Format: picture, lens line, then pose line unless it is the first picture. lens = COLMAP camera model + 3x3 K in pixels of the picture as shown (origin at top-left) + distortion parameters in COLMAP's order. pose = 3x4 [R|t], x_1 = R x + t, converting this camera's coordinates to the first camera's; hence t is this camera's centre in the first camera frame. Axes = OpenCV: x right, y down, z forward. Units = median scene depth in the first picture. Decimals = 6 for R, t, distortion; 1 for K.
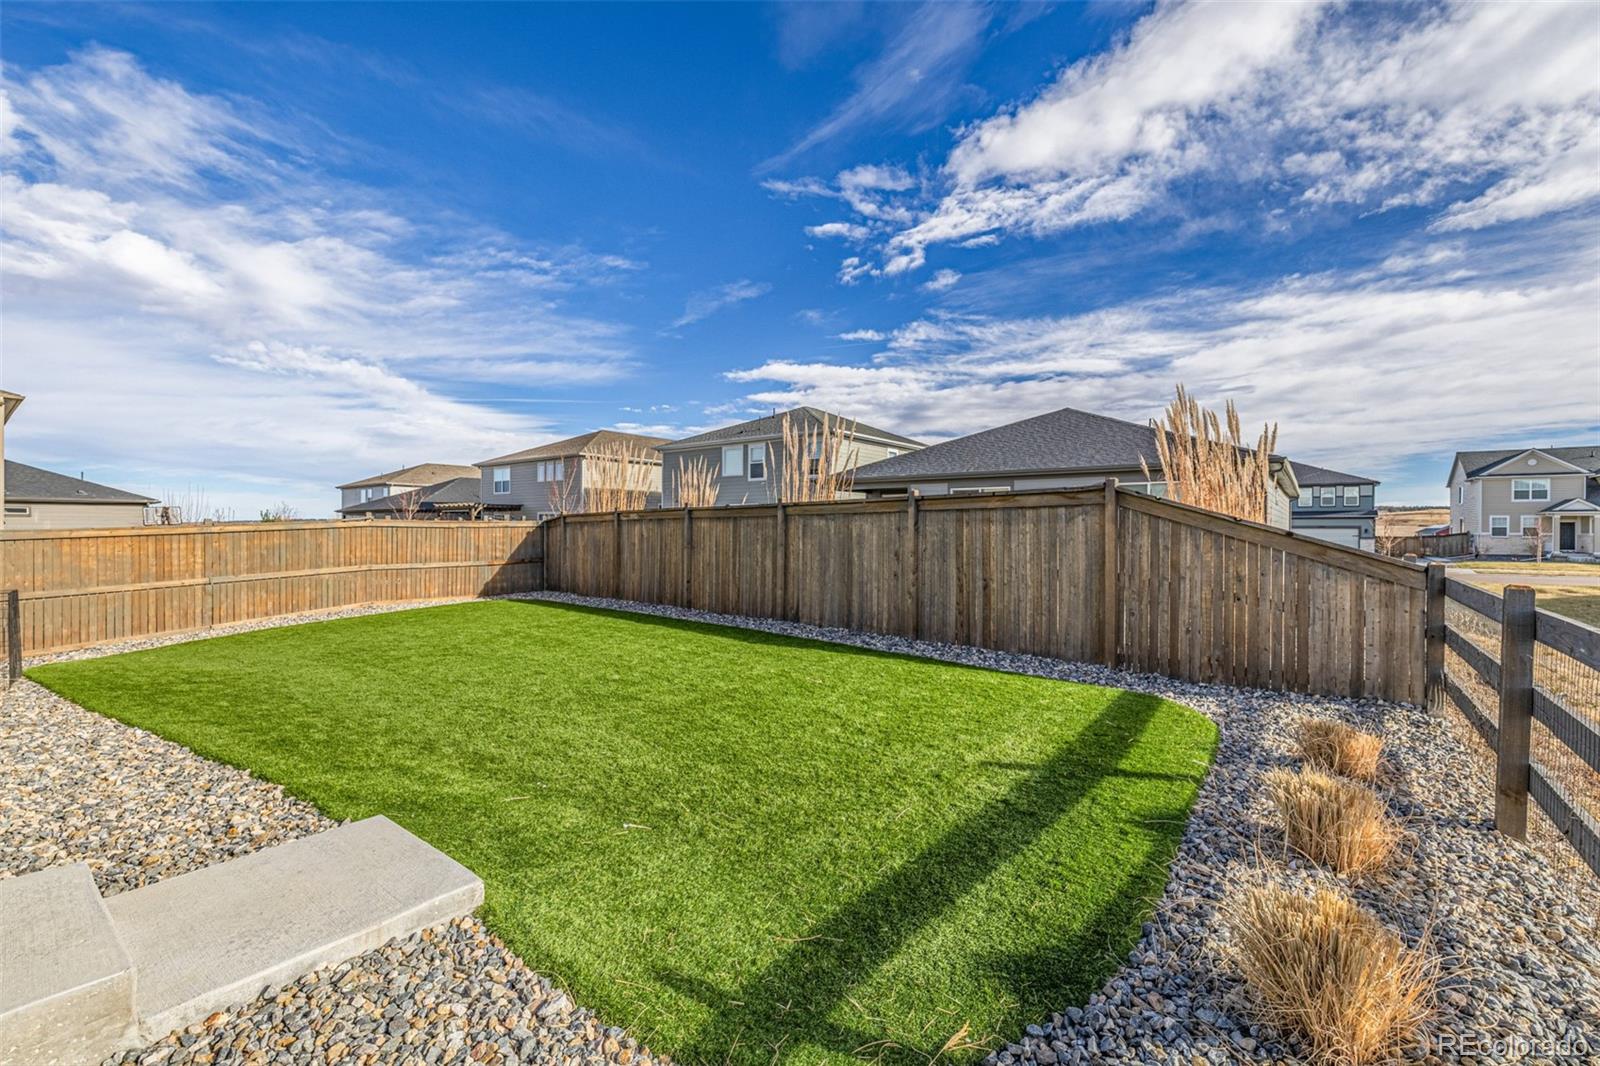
lens RADIAL K [[669.2, 0, 803.0], [0, 669.2, 529.4], [0, 0, 1]] dist [-0.000525, 0.001001]
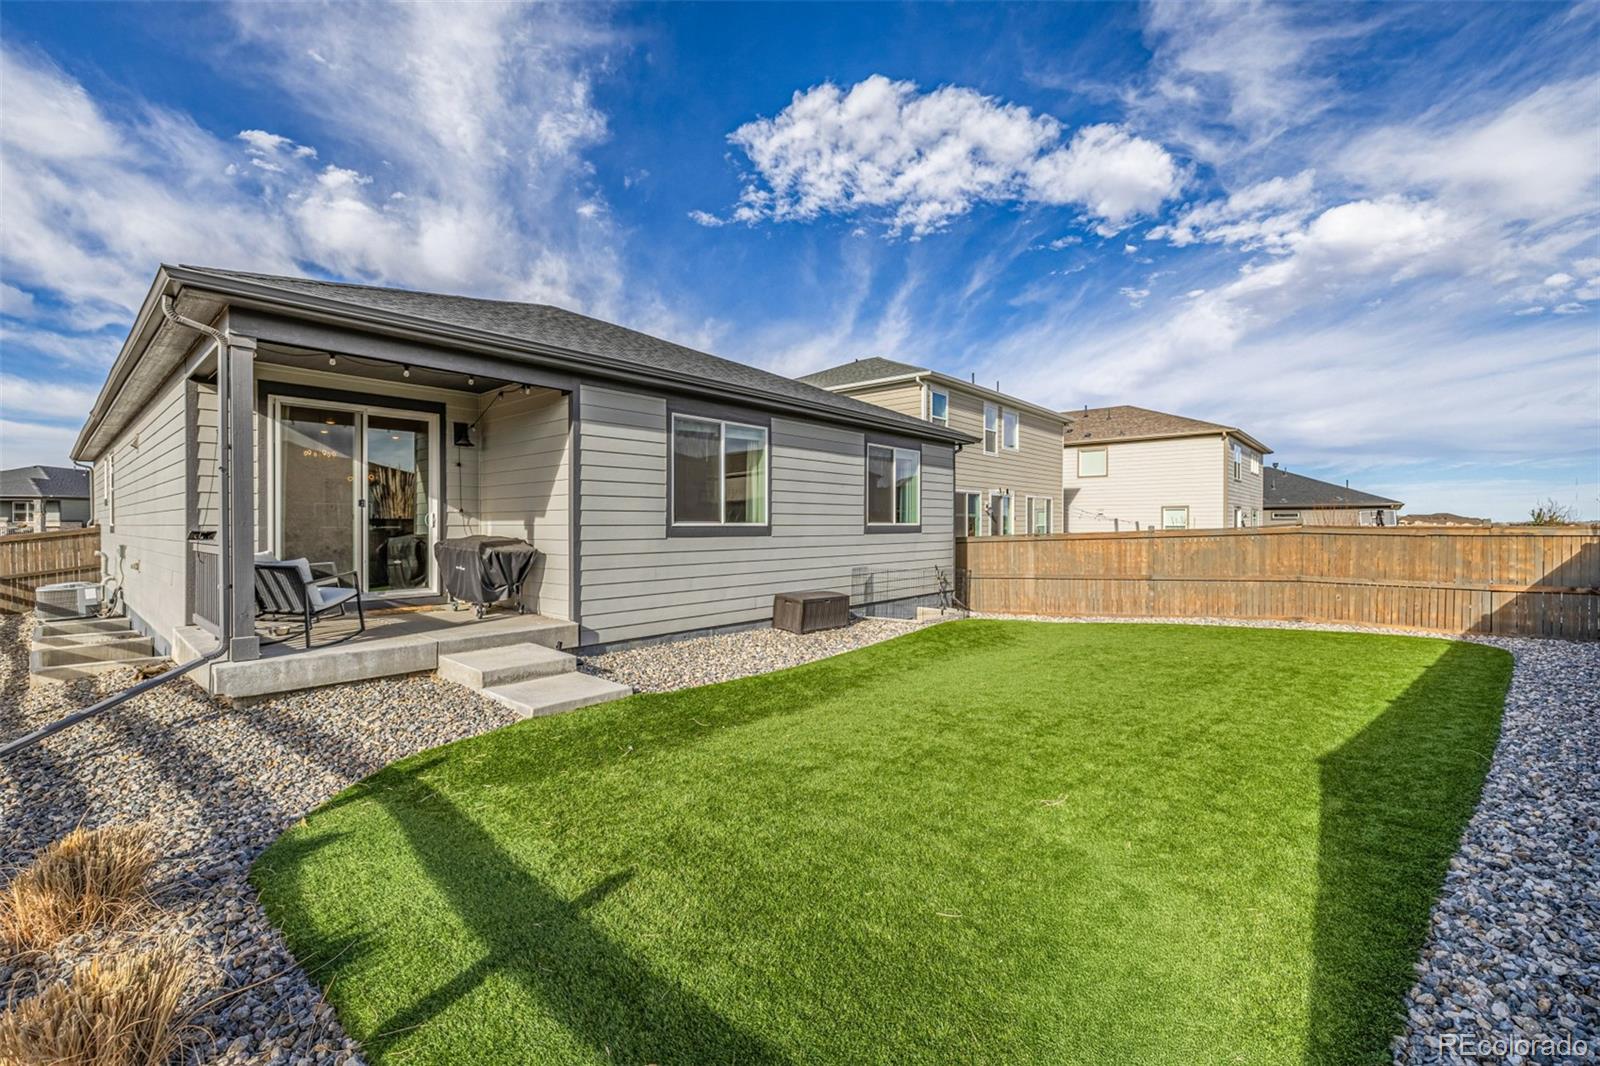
lens RADIAL K [[669.2, 0, 783.4], [0, 669.2, 523.9], [0, 0, 1]] dist [-0.000525, 0.001001]
pose [[-0.065786, -0.002127, -0.997832, 0.311096], [-0.006378, 0.999978, -0.001711, -0.010890], [0.997813, 0.006252, -0.065798, 0.383388]]
